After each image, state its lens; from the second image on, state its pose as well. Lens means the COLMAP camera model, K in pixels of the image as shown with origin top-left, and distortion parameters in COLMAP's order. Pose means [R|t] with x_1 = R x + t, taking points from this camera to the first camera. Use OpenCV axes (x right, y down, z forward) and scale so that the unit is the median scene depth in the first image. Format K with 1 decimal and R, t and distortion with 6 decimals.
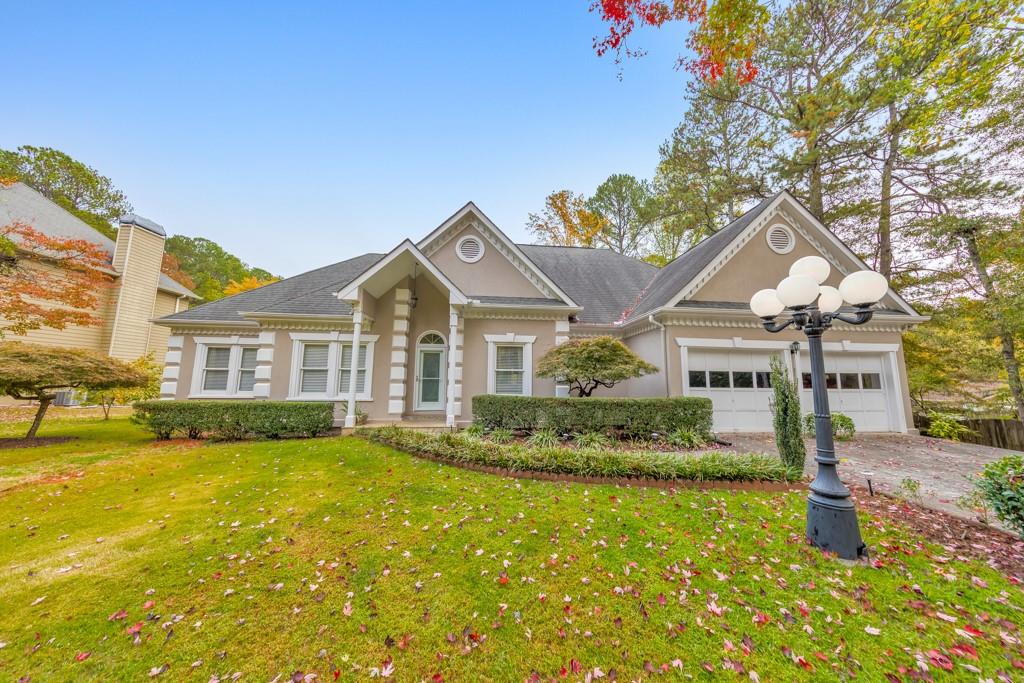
lens RADIAL K [[323.2, 0, 518.5], [0, 323.2, 341.6], [0, 0, 1]] dist [0.007108, -0.000123]
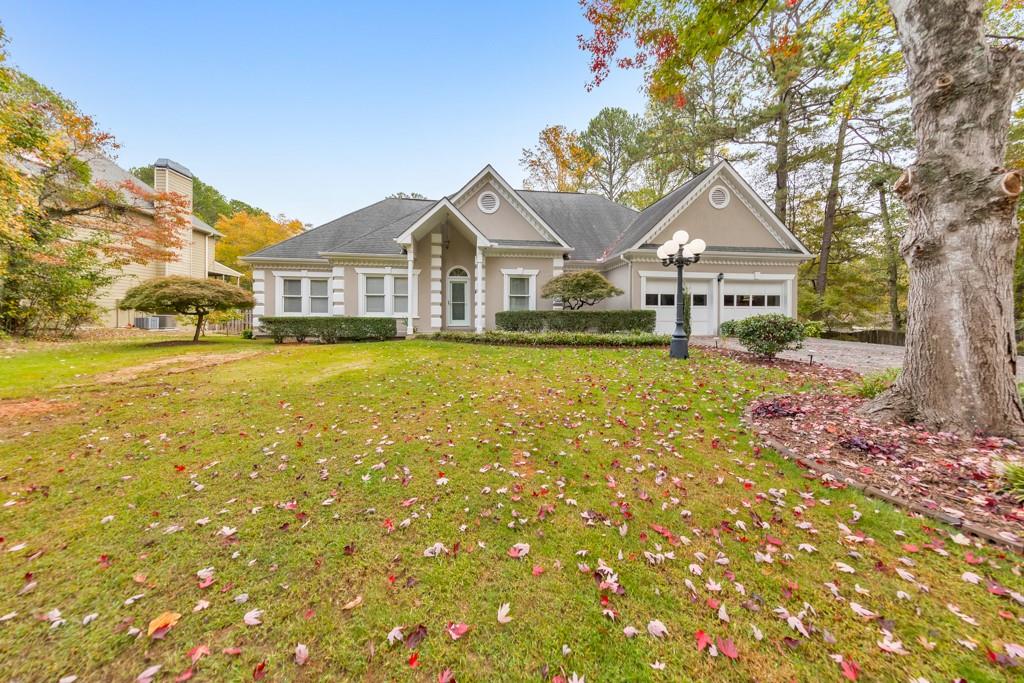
lens RADIAL K [[323.2, 0, 514.3], [0, 323.2, 320.1], [0, 0, 1]] dist [0.007108, -0.000123]
pose [[0.999757, -0.006132, 0.021166, -0.076811], [0.003264, 0.991115, 0.132966, 0.010956], [-0.021793, -0.132864, 0.990895, -0.357509]]
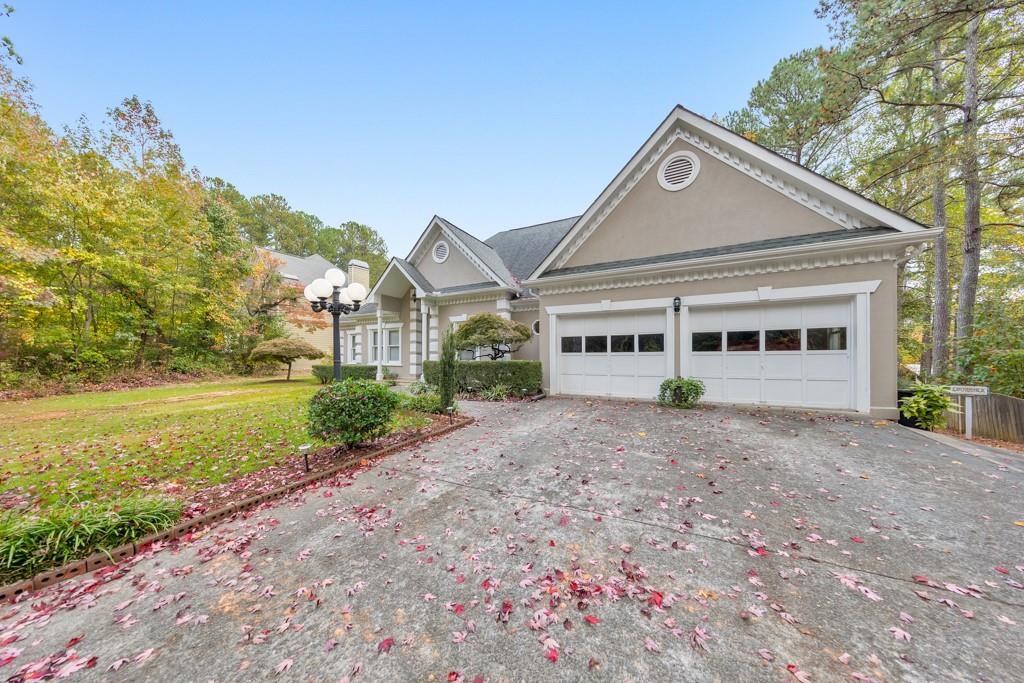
lens RADIAL K [[323.2, 0, 510.3], [0, 323.2, 349.4], [0, 0, 1]] dist [0.007108, -0.000123]
pose [[0.825814, -0.026599, -0.563316, 0.814912], [0.085947, 0.993155, 0.079102, 0.026849], [0.557355, -0.113739, 0.822447, 0.032976]]
